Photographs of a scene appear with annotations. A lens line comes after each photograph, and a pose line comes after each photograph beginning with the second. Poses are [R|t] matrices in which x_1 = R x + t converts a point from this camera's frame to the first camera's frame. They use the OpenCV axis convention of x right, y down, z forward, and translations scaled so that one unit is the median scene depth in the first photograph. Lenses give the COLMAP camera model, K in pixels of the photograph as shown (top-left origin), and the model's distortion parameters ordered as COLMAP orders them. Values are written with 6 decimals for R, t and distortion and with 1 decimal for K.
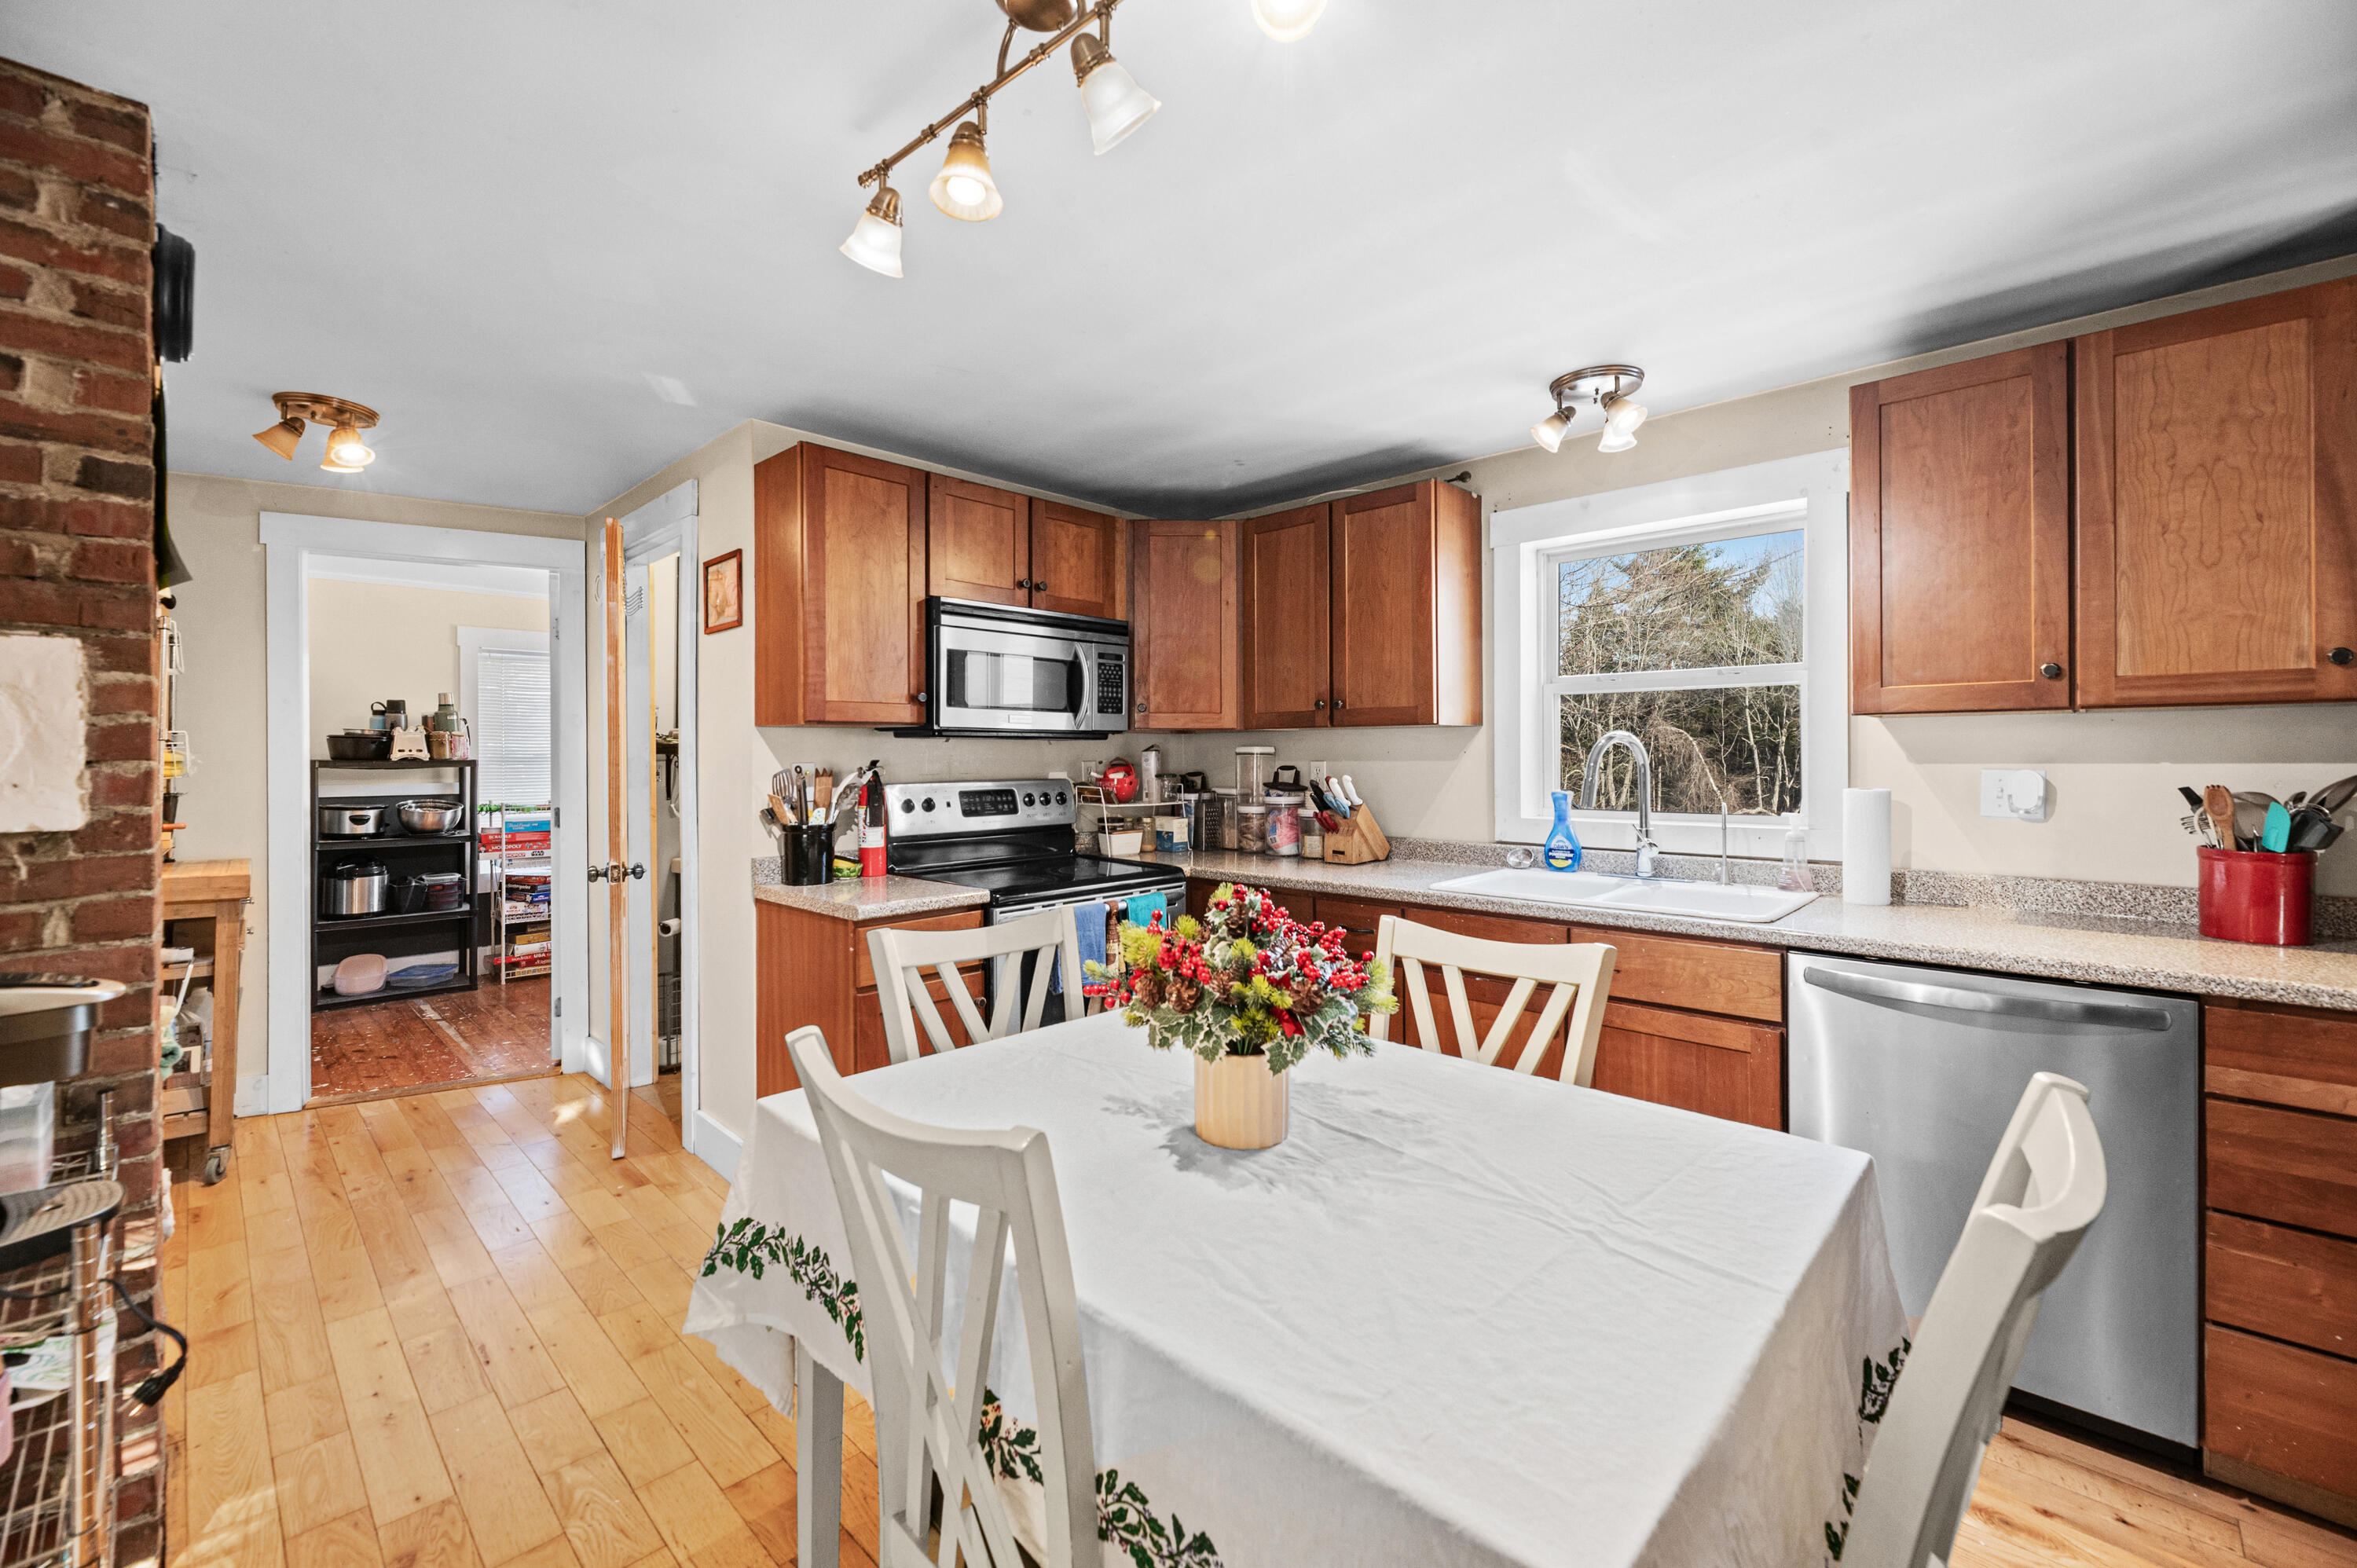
lens RADIAL K [[951.9, 0, 1181.7], [0, 951.9, 763.9], [0, 0, 1]] dist [-0.000967, 0.000026]
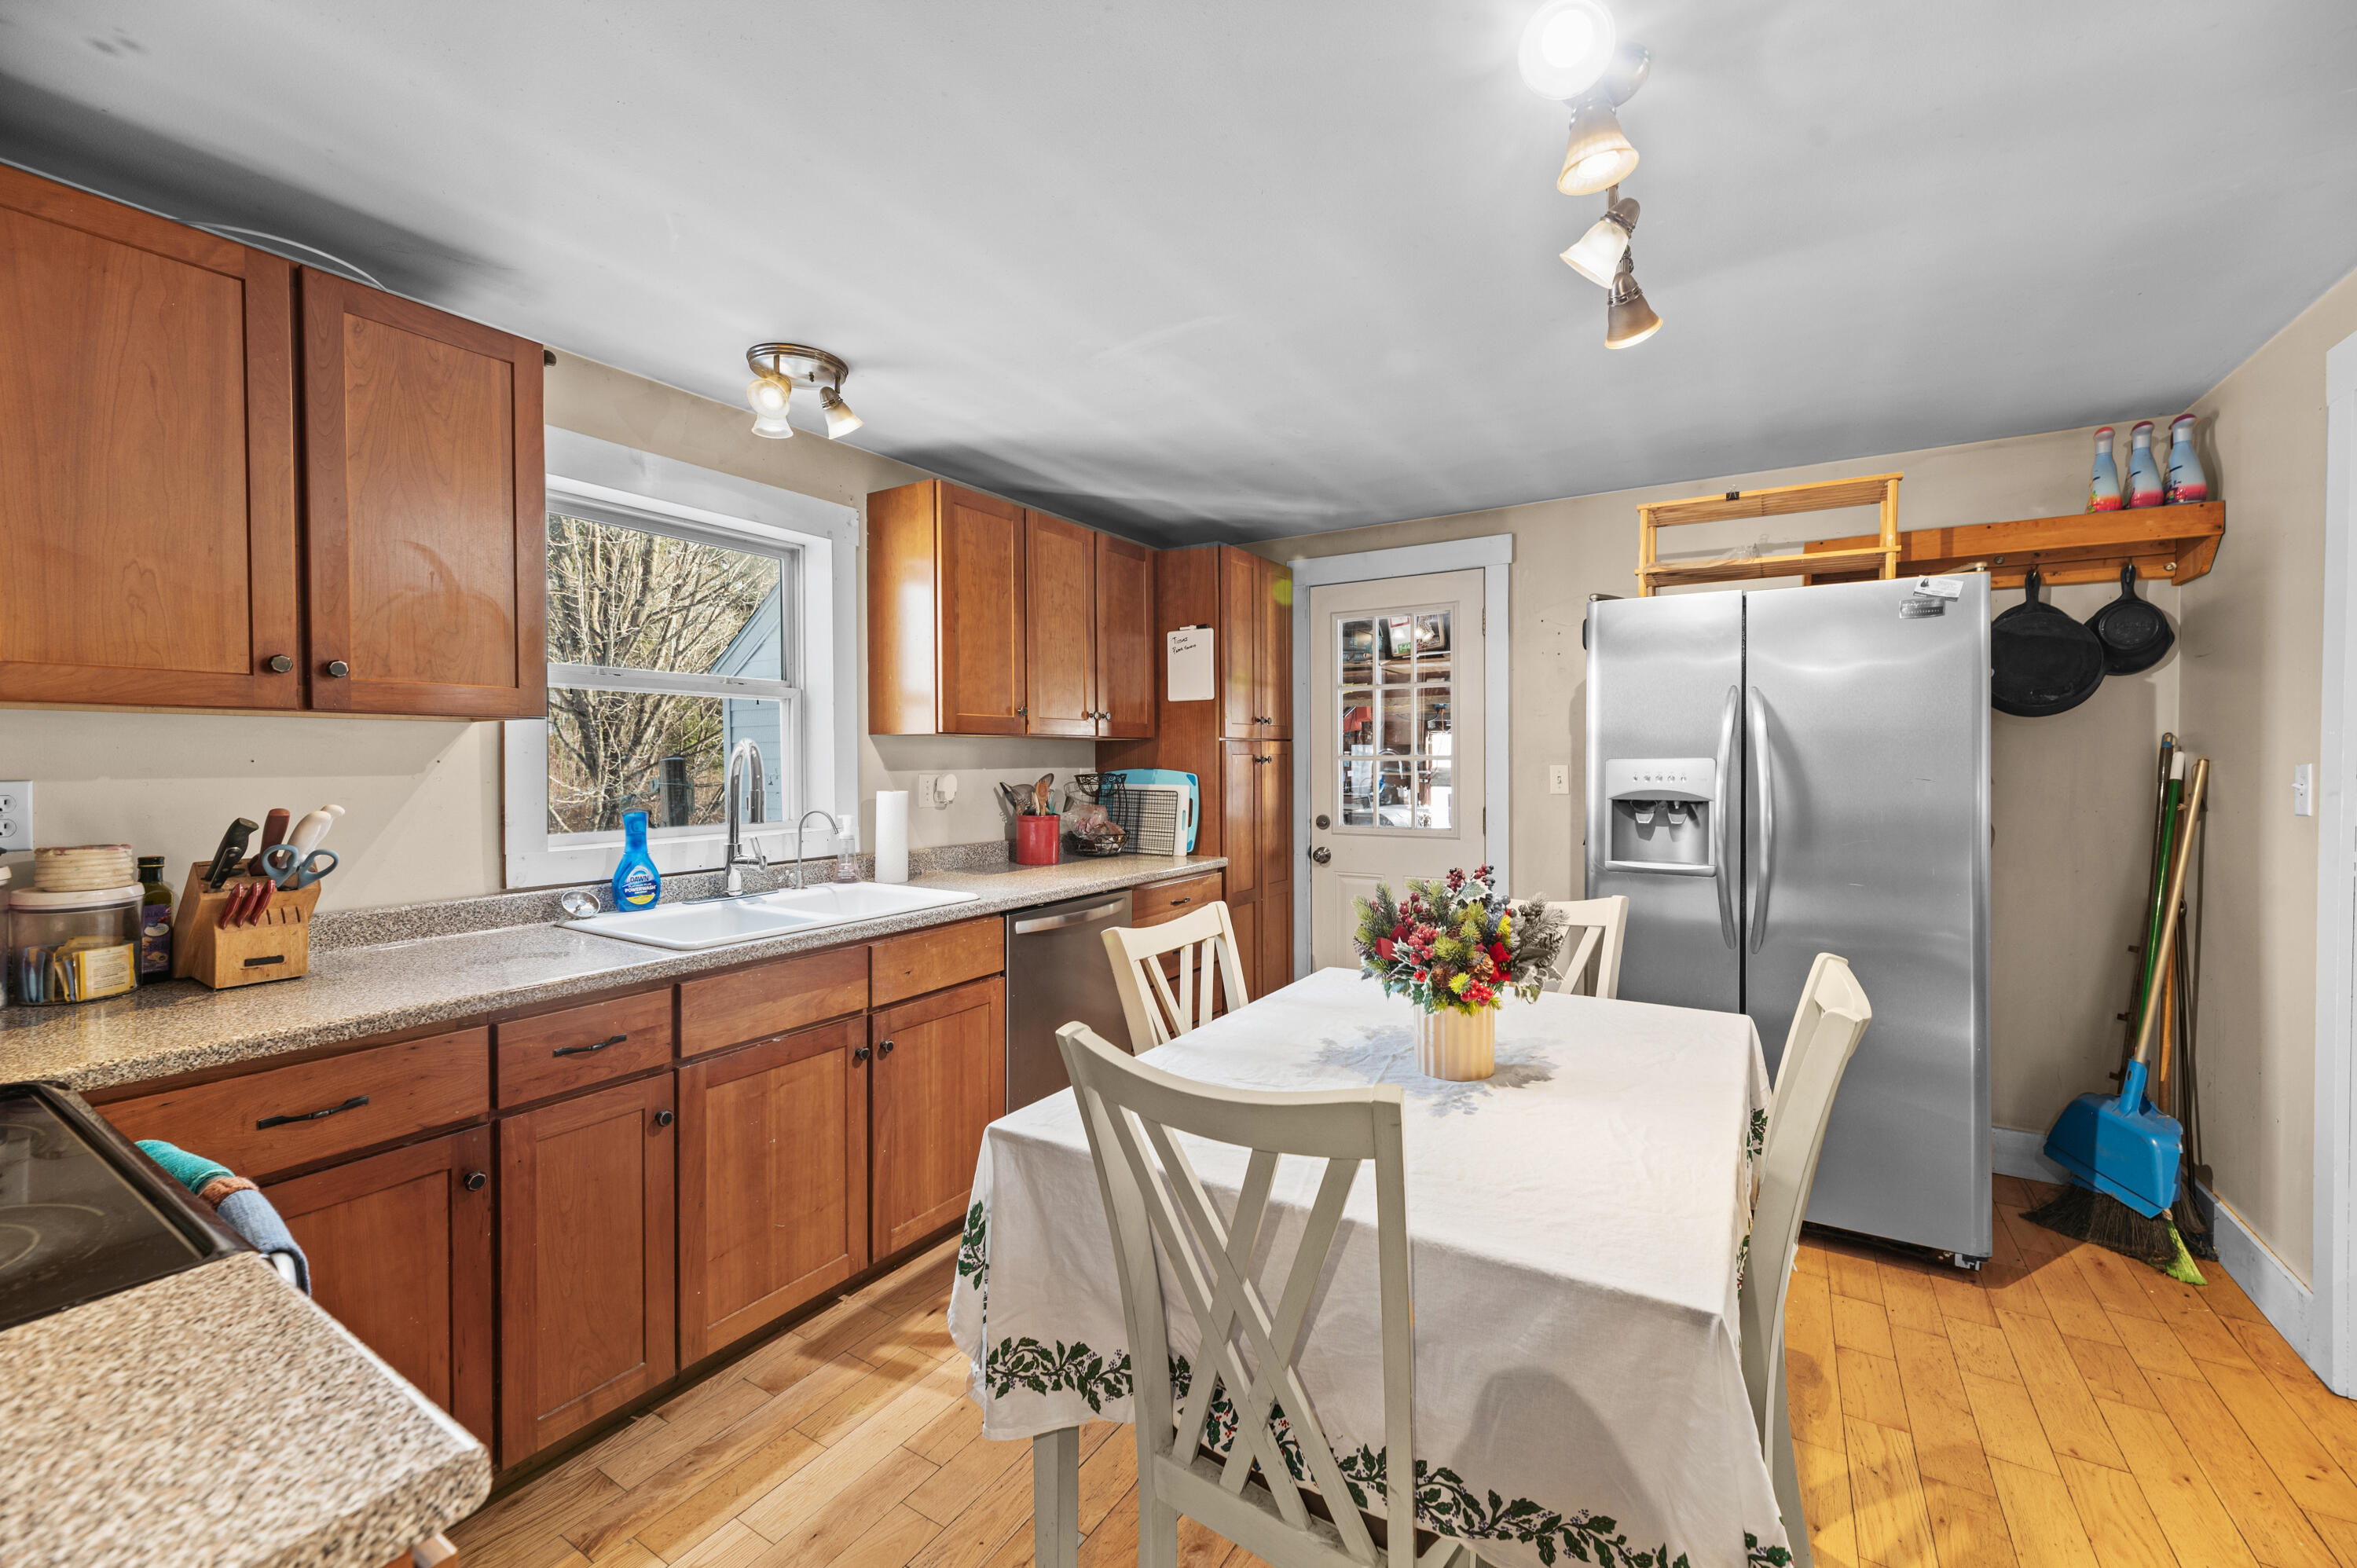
lens RADIAL K [[951.9, 0, 1181.7], [0, 951.9, 763.9], [0, 0, 1]] dist [-0.000967, 0.000026]
pose [[-0.205154, 0.000873, 0.978729, -0.857077], [0.010133, 0.999948, 0.001232, -0.011065], [-0.978677, 0.010170, -0.205152, 1.277174]]
